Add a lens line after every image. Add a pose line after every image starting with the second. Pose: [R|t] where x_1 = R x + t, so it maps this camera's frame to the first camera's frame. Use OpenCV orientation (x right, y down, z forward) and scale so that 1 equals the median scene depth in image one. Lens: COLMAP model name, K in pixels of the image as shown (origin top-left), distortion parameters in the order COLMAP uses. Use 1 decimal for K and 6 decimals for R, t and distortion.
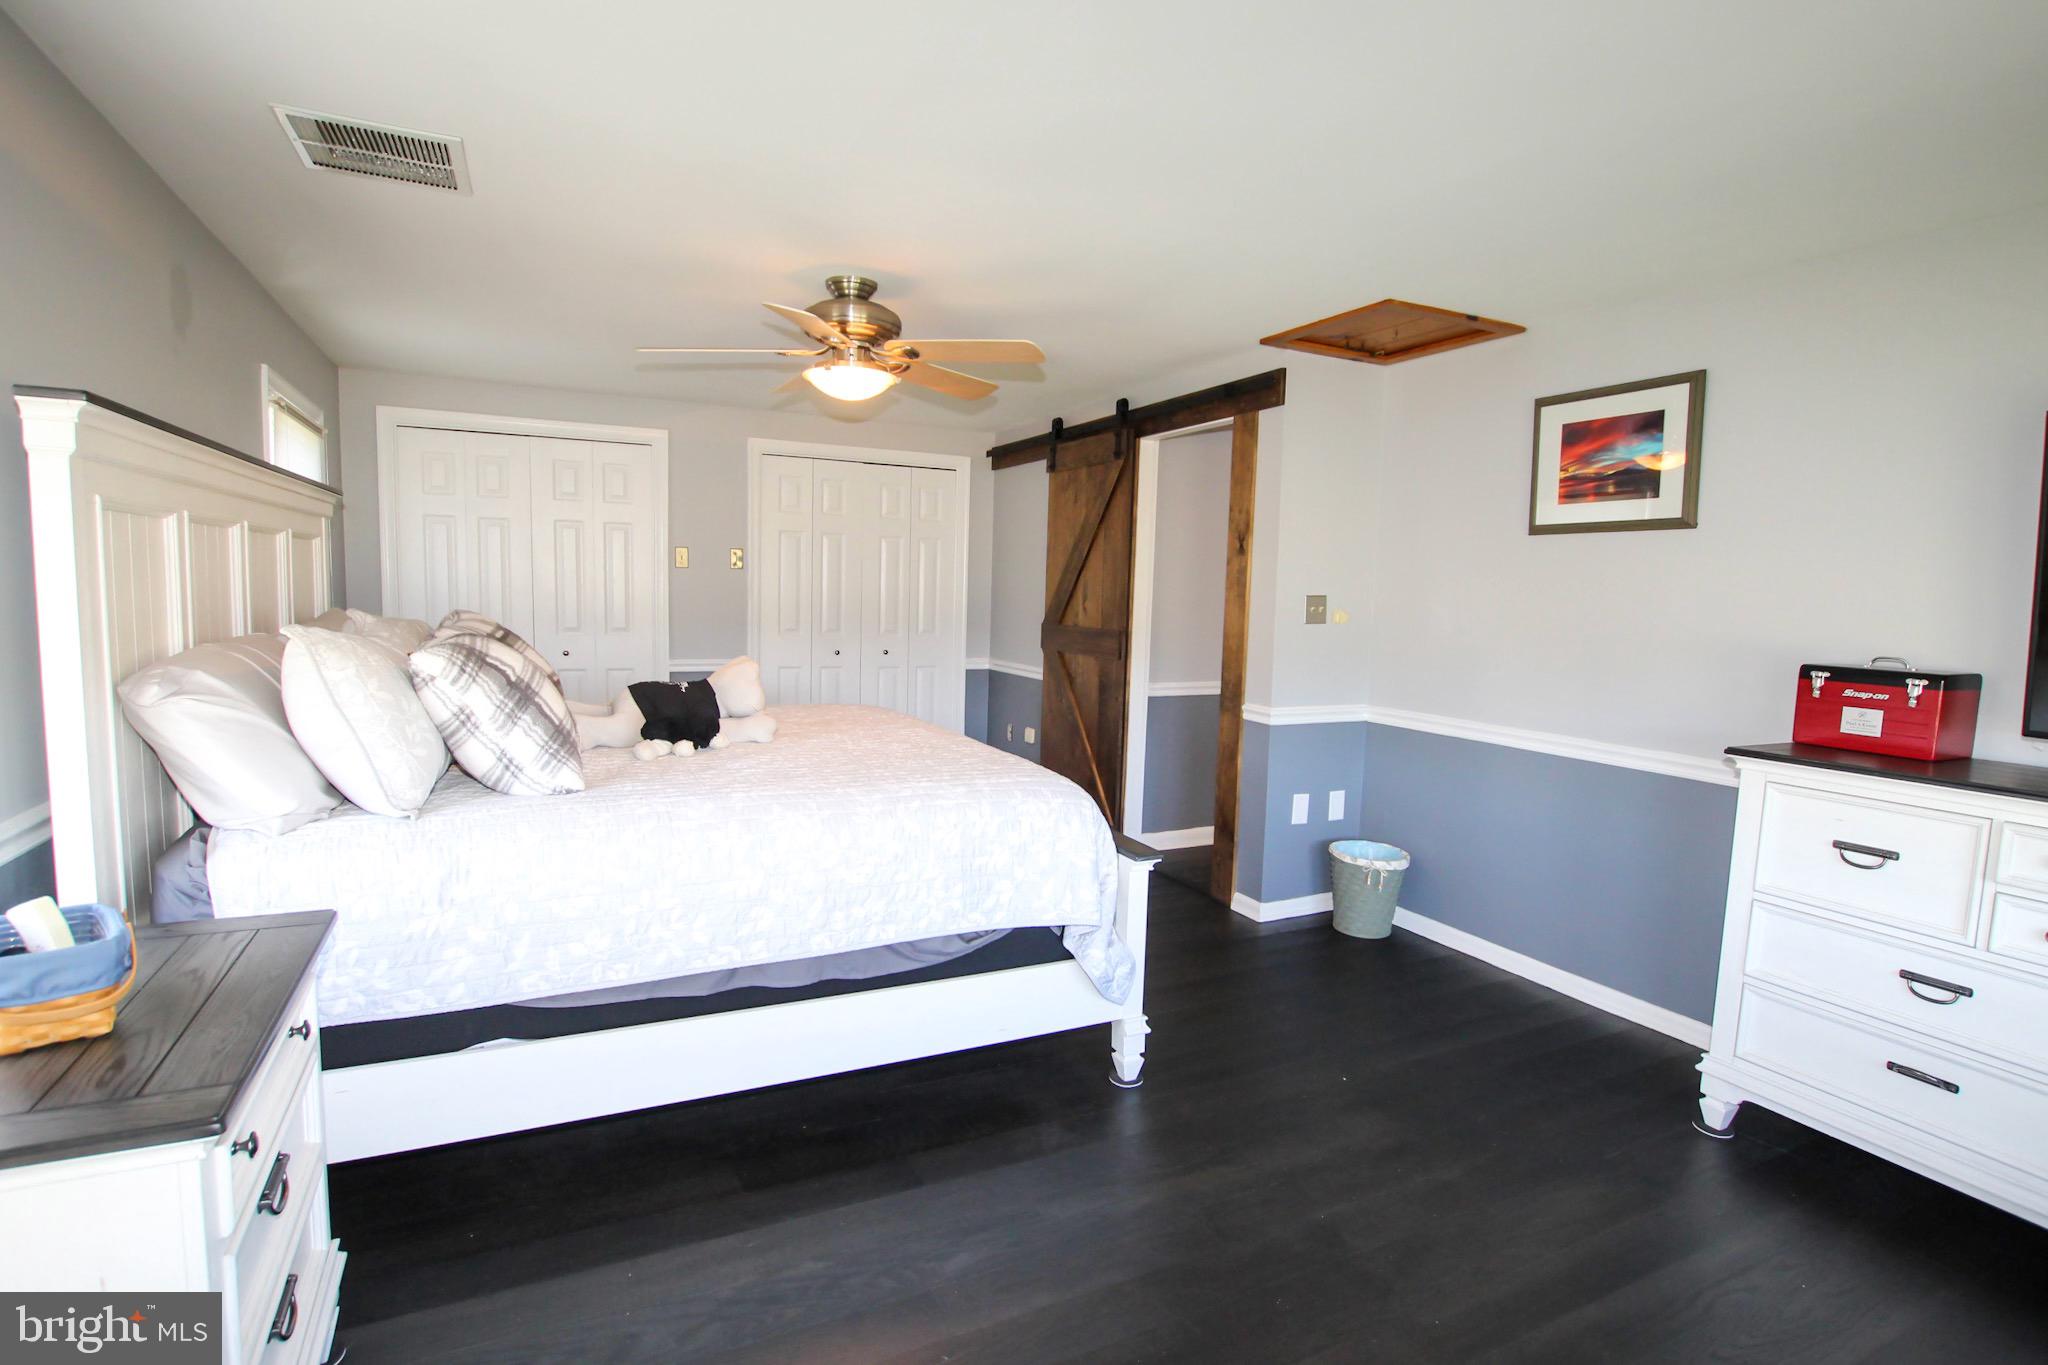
lens RADIAL K [[965.6, 0, 1056.0], [0, 965.6, 691.0], [0, 0, 1]] dist [-0.019615, 0.000623]
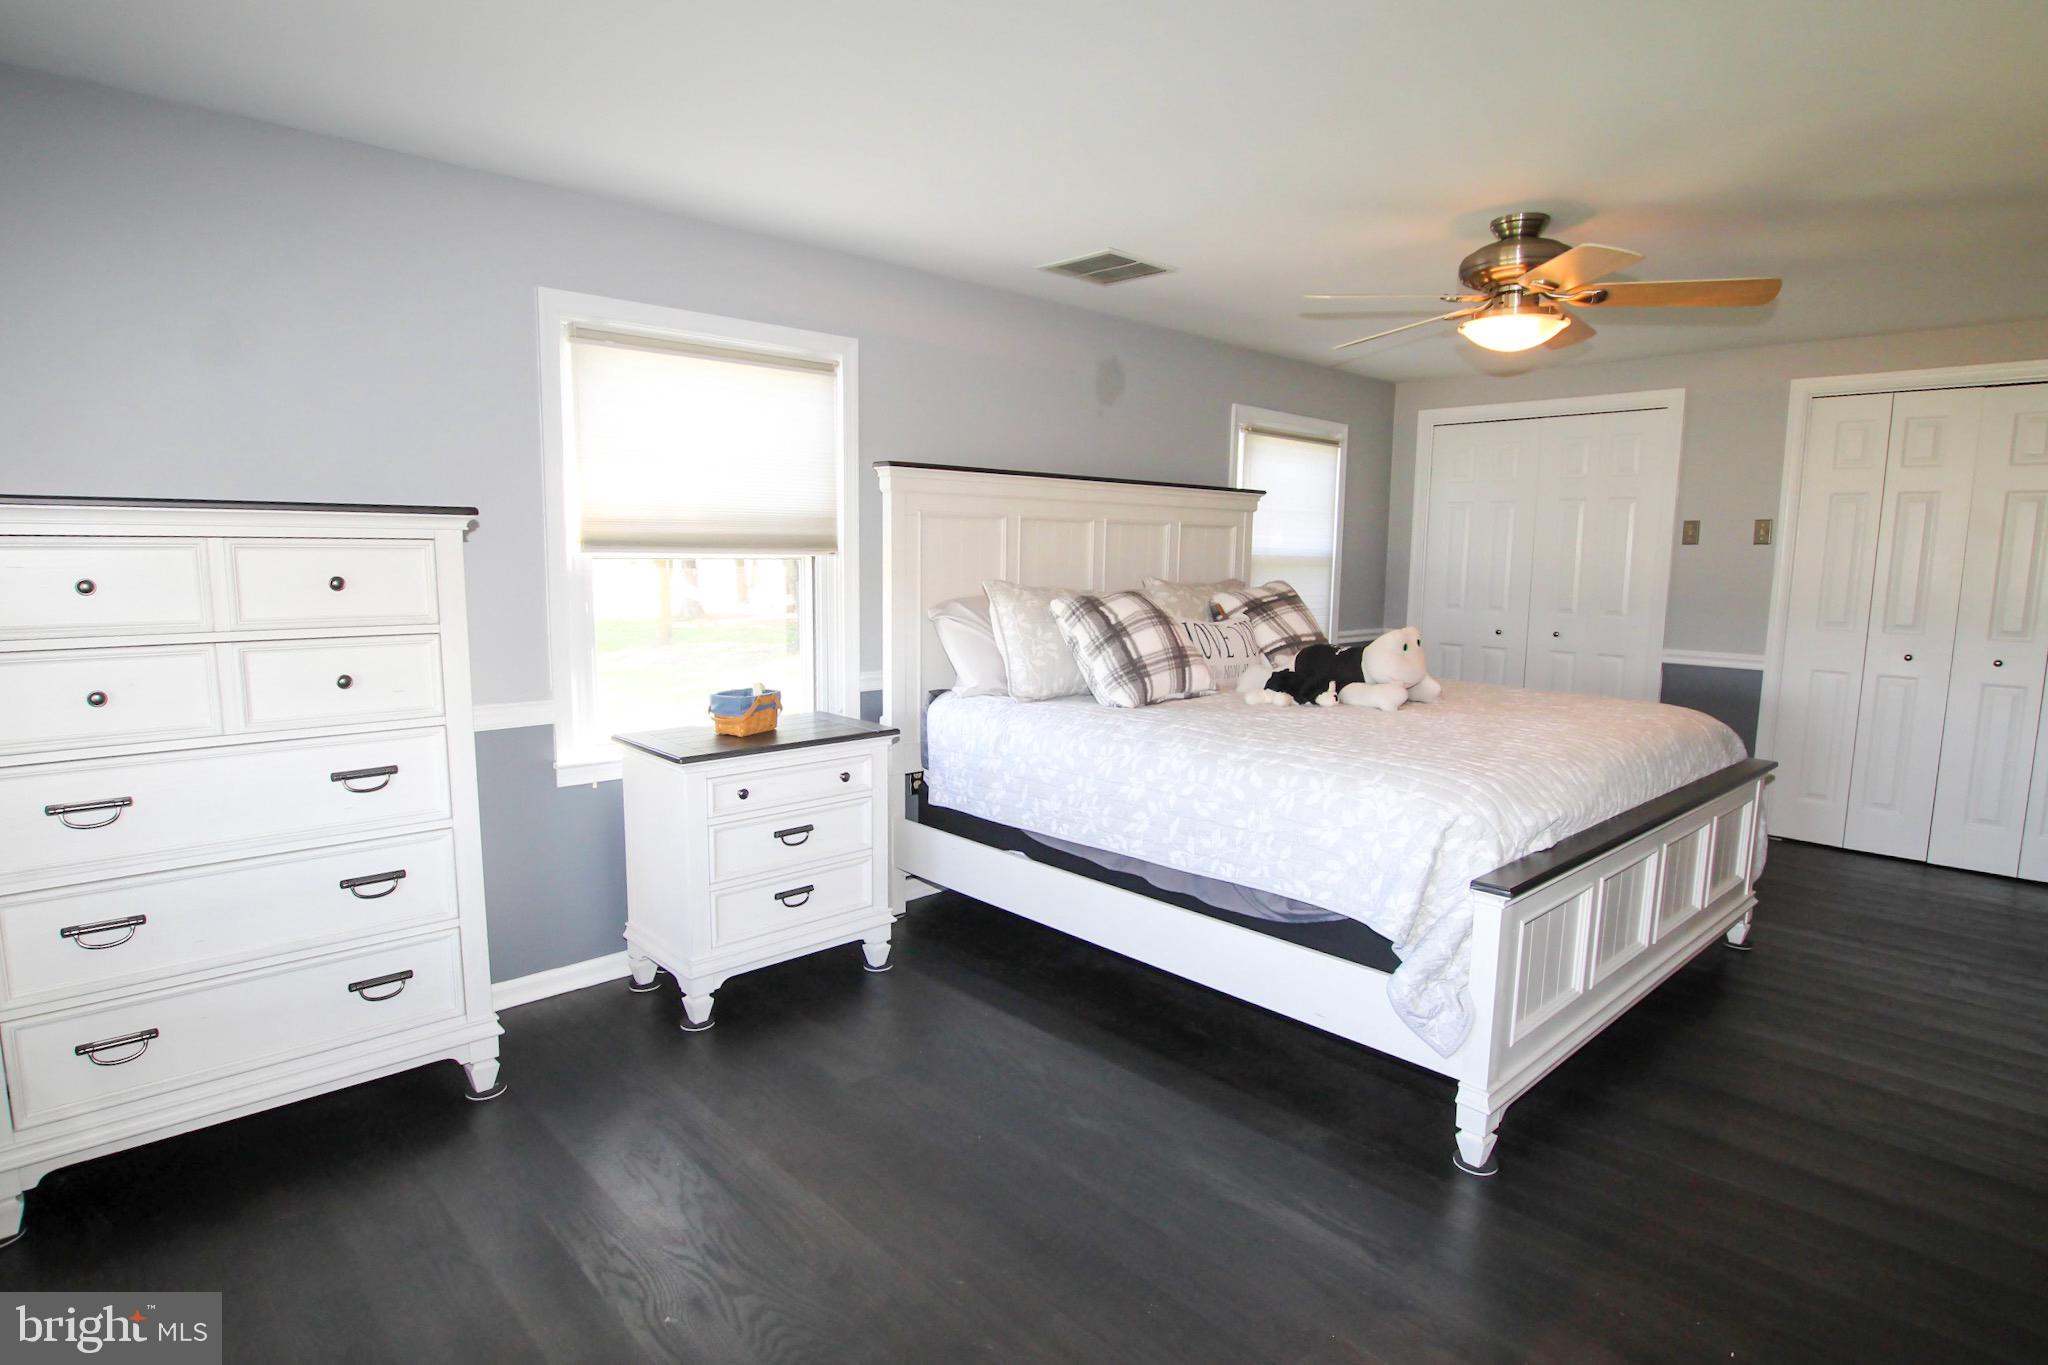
lens RADIAL K [[1033.6, 0, 1035.5], [0, 1033.6, 682.7], [0, 0, 1]] dist [-0.028252, 0.001467]
pose [[0.323048, 0.097202, -0.941378, 0.837890], [-0.101006, 0.992571, 0.067826, -0.016202], [0.940977, 0.073173, 0.330466, 0.402617]]
